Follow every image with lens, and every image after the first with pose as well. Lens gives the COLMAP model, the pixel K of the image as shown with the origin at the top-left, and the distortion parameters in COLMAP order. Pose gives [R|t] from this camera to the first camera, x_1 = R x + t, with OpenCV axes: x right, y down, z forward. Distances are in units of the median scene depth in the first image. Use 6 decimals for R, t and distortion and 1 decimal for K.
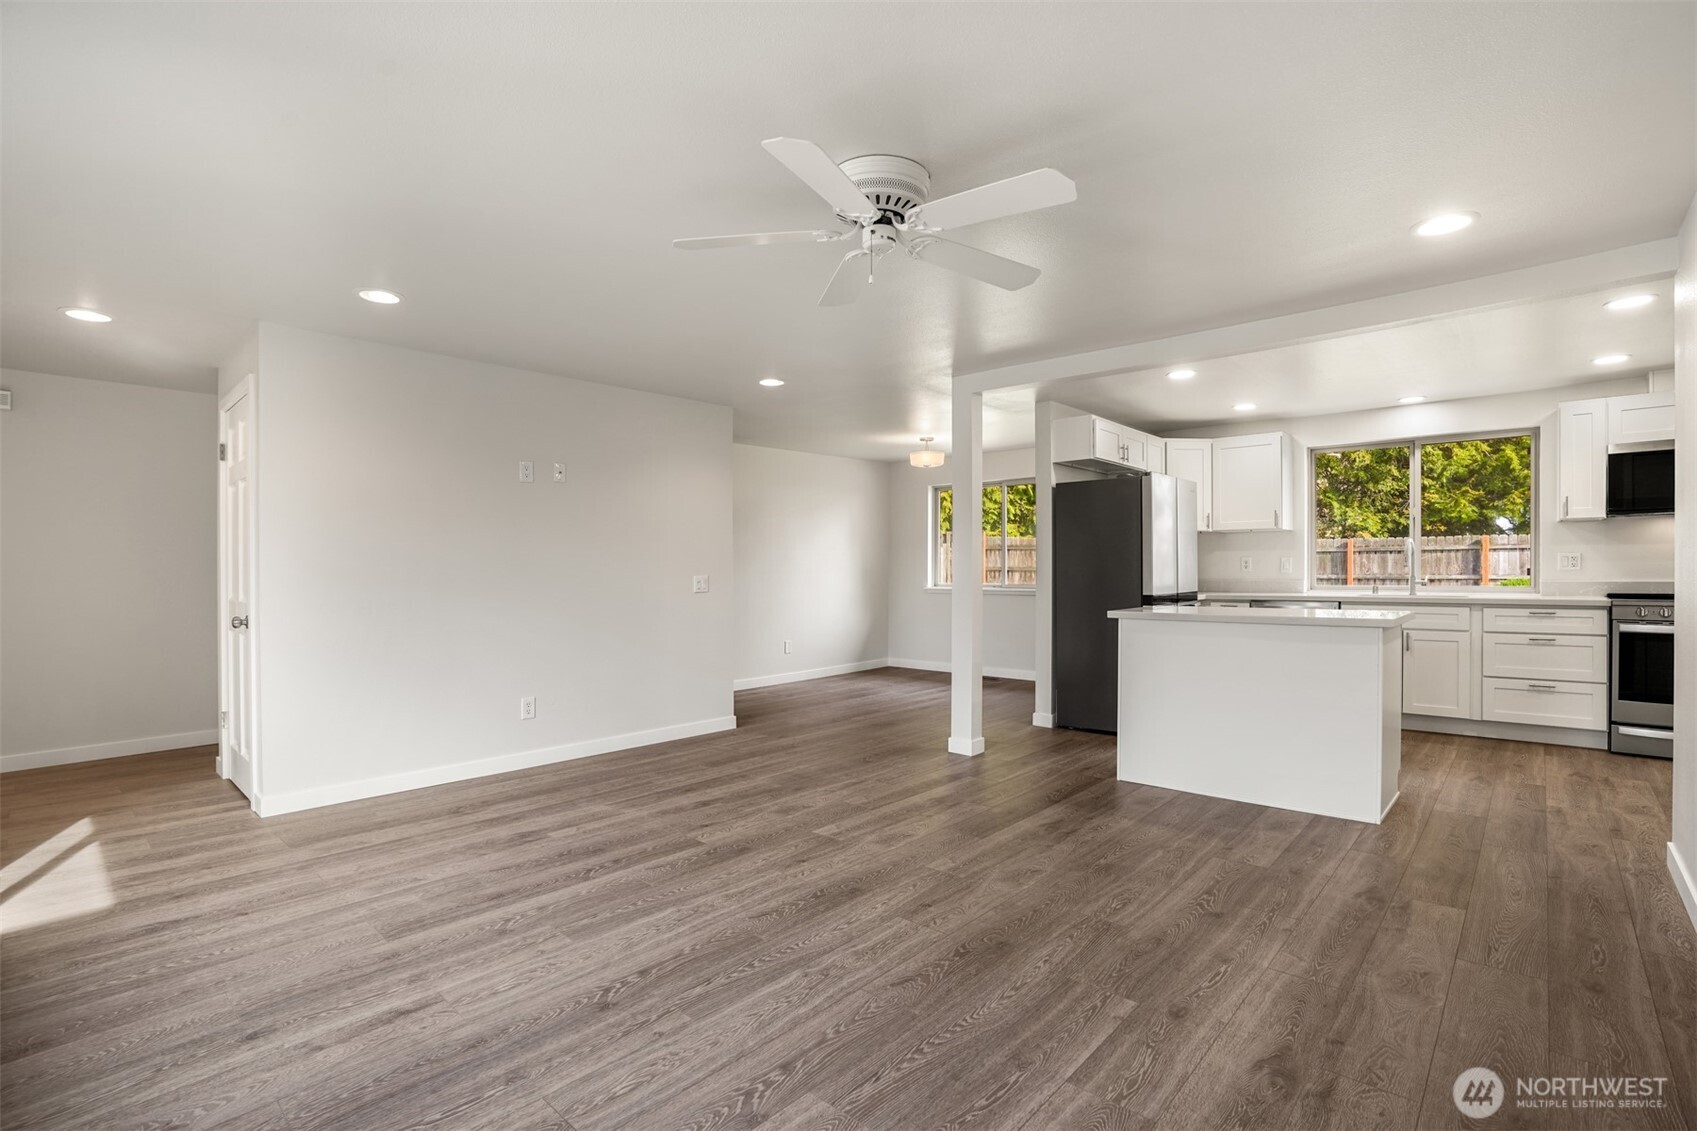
lens RADIAL K [[779.8, 0, 851.2], [0, 779.8, 567.5], [0, 0, 1]] dist [-0.055053, 0.015621]
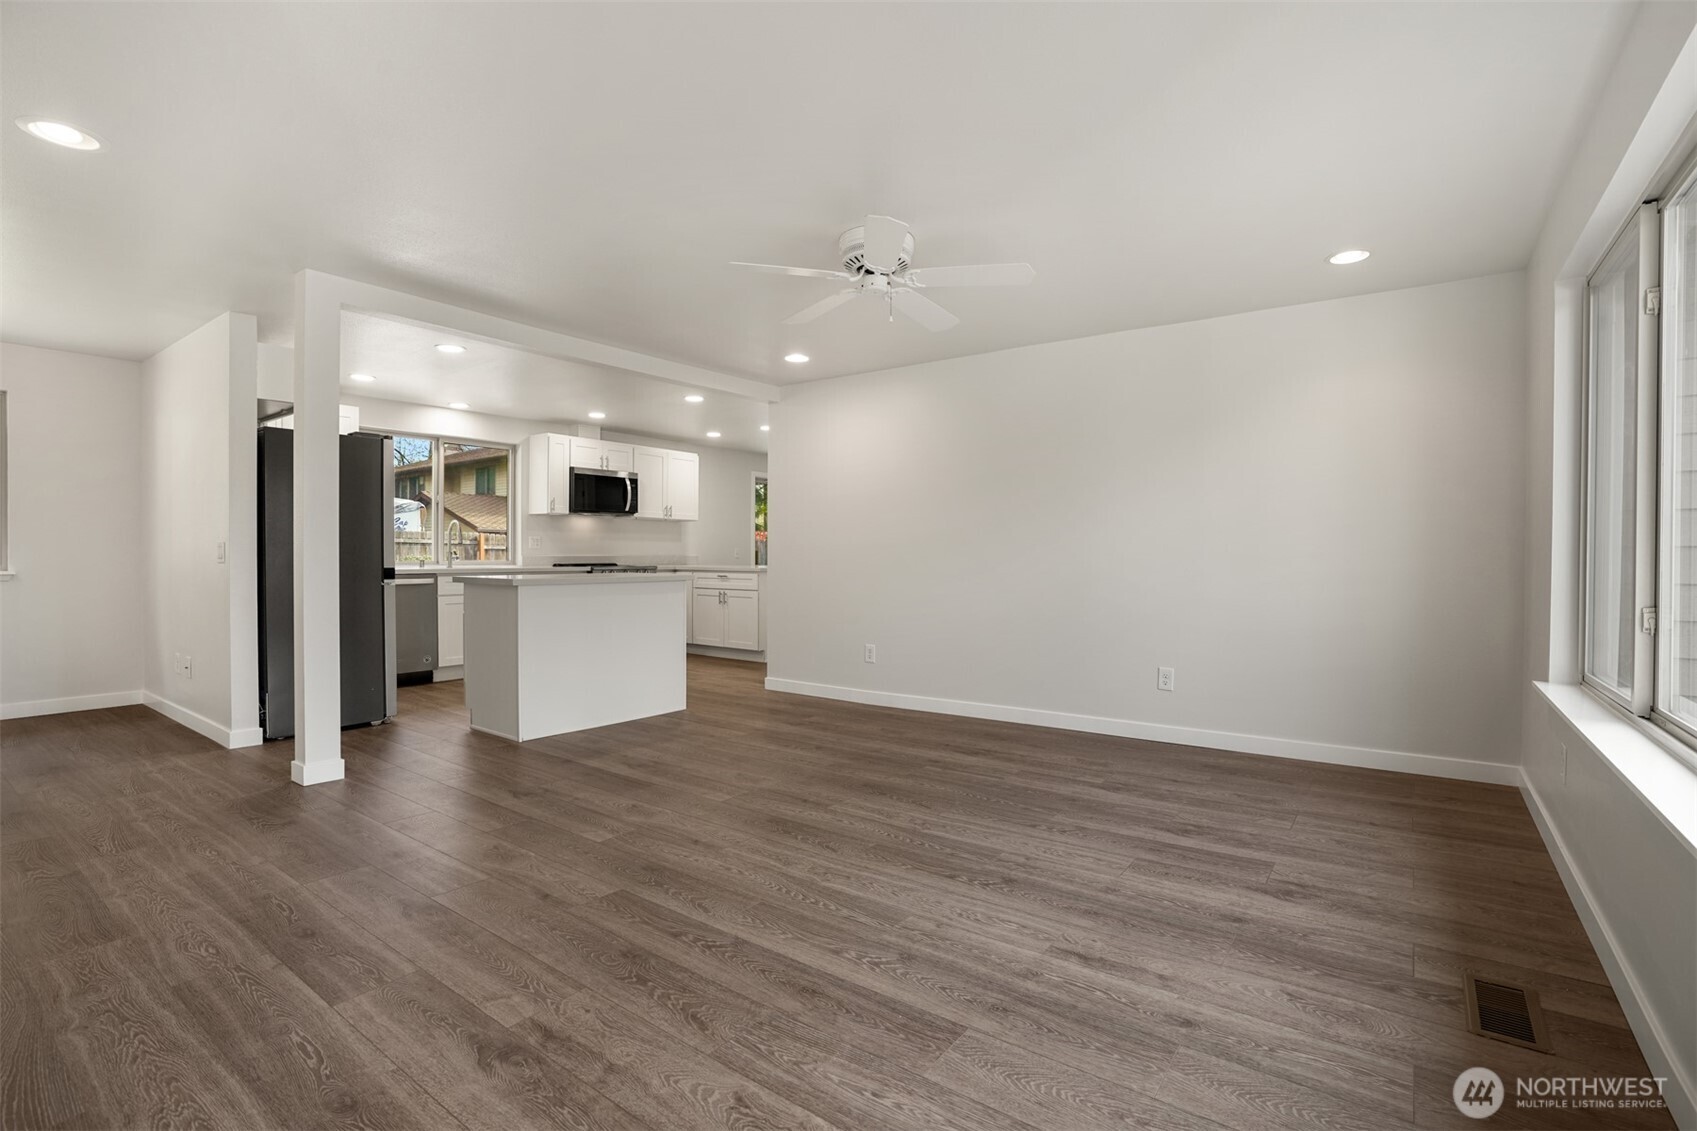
lens RADIAL K [[779.8, 0, 846.6], [0, 779.8, 570.3], [0, 0, 1]] dist [-0.055053, 0.015621]
pose [[-0.096521, -0.014627, 0.995223, -1.096949], [-0.014238, 0.999810, 0.013314, 0.035527], [-0.995229, -0.012885, -0.096711, 0.984986]]
